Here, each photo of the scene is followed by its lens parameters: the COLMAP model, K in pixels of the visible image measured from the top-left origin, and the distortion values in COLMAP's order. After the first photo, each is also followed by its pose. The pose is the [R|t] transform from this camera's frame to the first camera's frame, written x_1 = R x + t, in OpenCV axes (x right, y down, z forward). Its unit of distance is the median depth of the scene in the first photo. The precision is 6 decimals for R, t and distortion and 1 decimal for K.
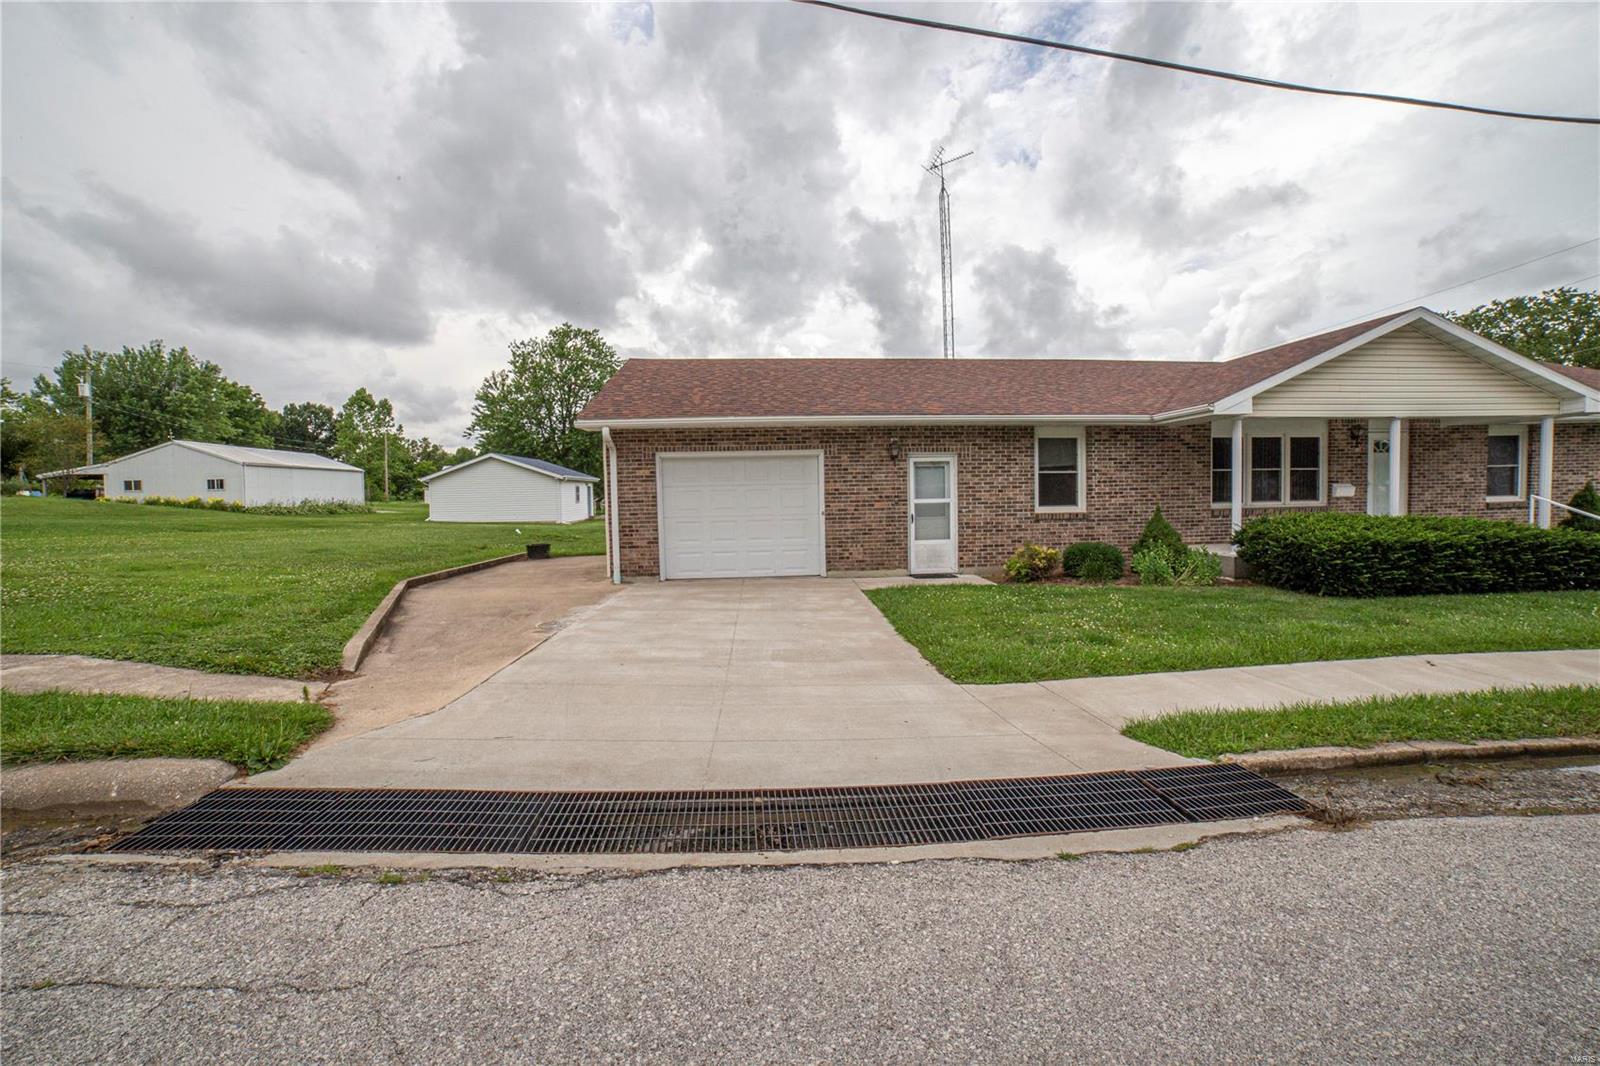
lens RADIAL K [[639.9, 0, 792.4], [0, 639.9, 508.9], [0, 0, 1]] dist [-0.115662, 0.037425]
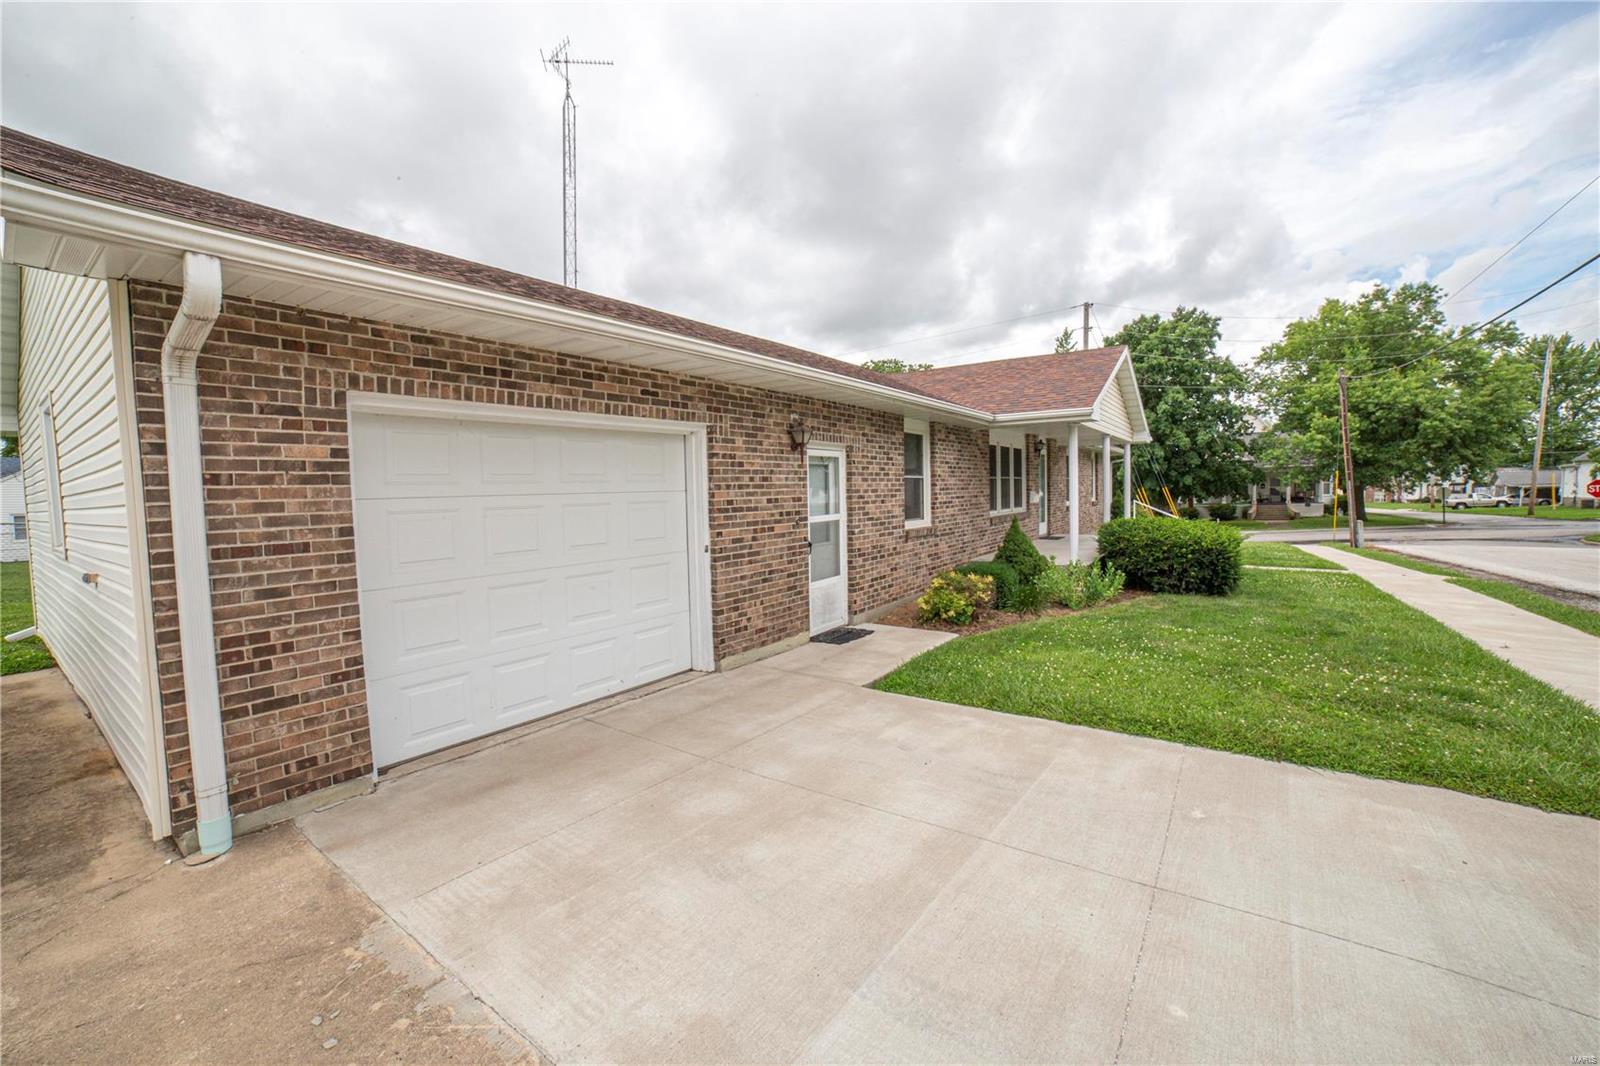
lens RADIAL K [[639.9, 0, 792.4], [0, 639.9, 508.9], [0, 0, 1]] dist [-0.115662, 0.037425]
pose [[0.634155, -0.017512, 0.773007, -0.289364], [0.019855, 0.999783, 0.006362, -0.025666], [-0.772951, 0.011313, 0.634365, 0.597561]]
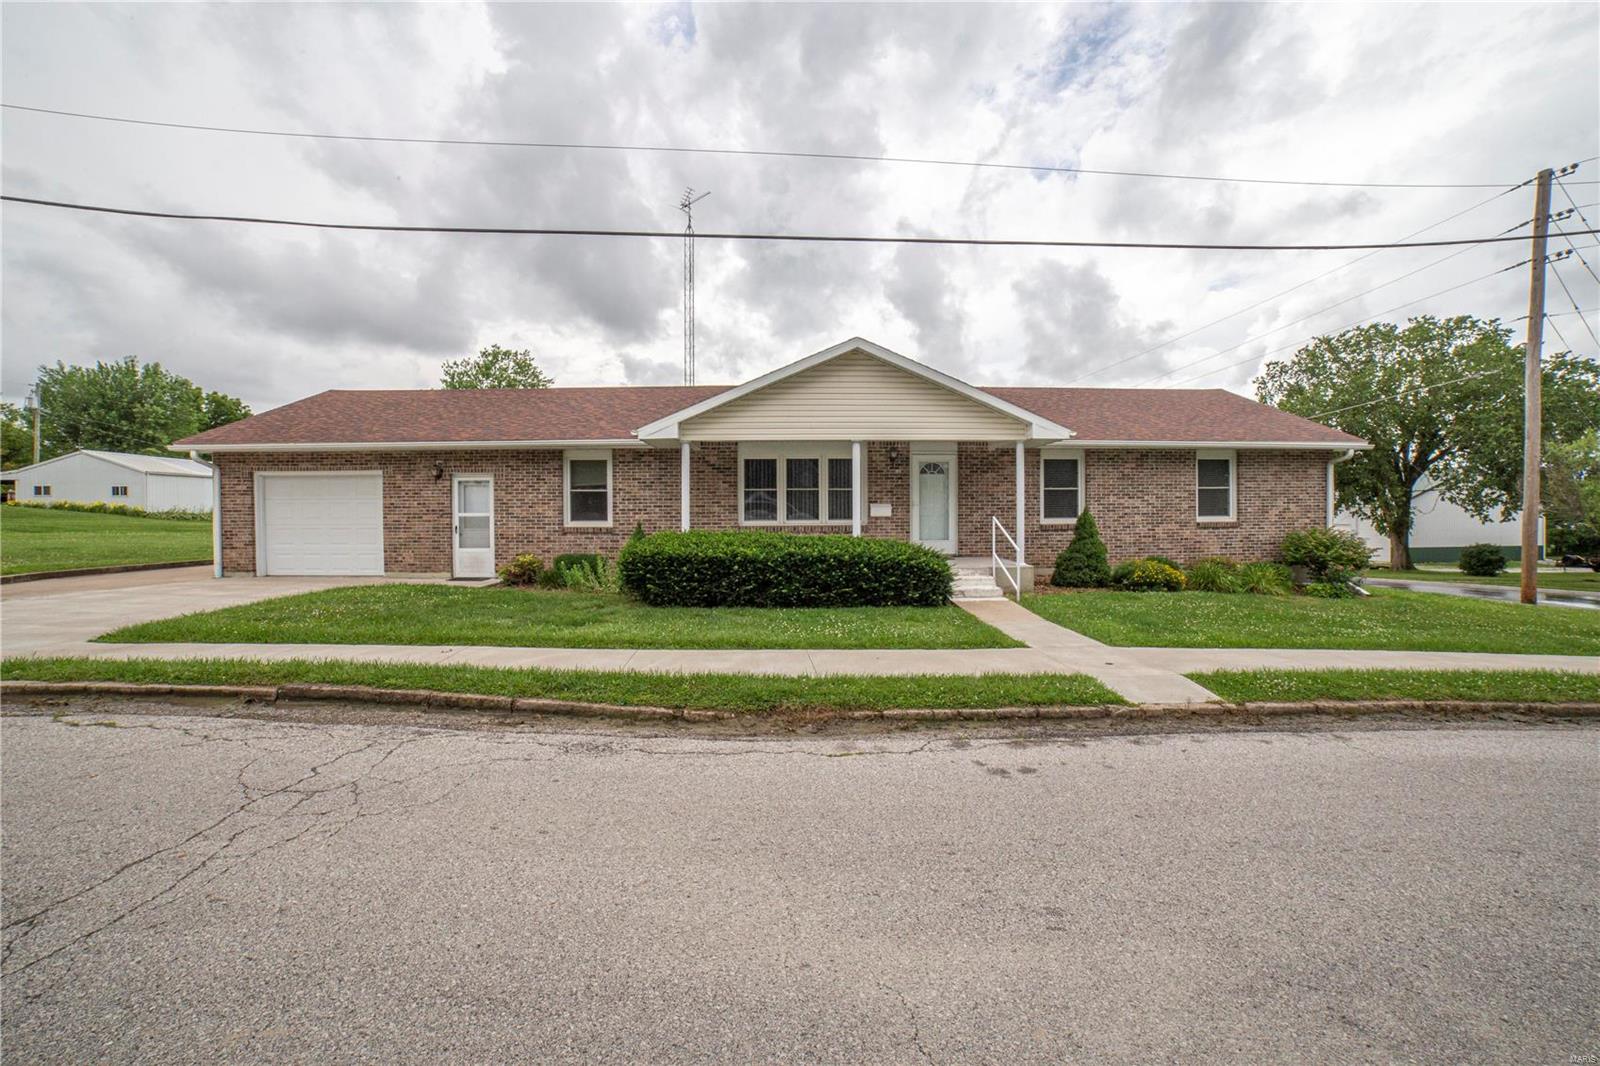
lens RADIAL K [[639.4, 0, 831.1], [0, 639.4, 532.8], [0, 0, 1]] dist [-0.085026, 0.024092]
pose [[0.999295, 0.017934, -0.032987, 0.880744], [-0.017478, 0.999748, 0.014057, -0.006353], [0.033231, -0.013470, 0.999357, -0.113511]]
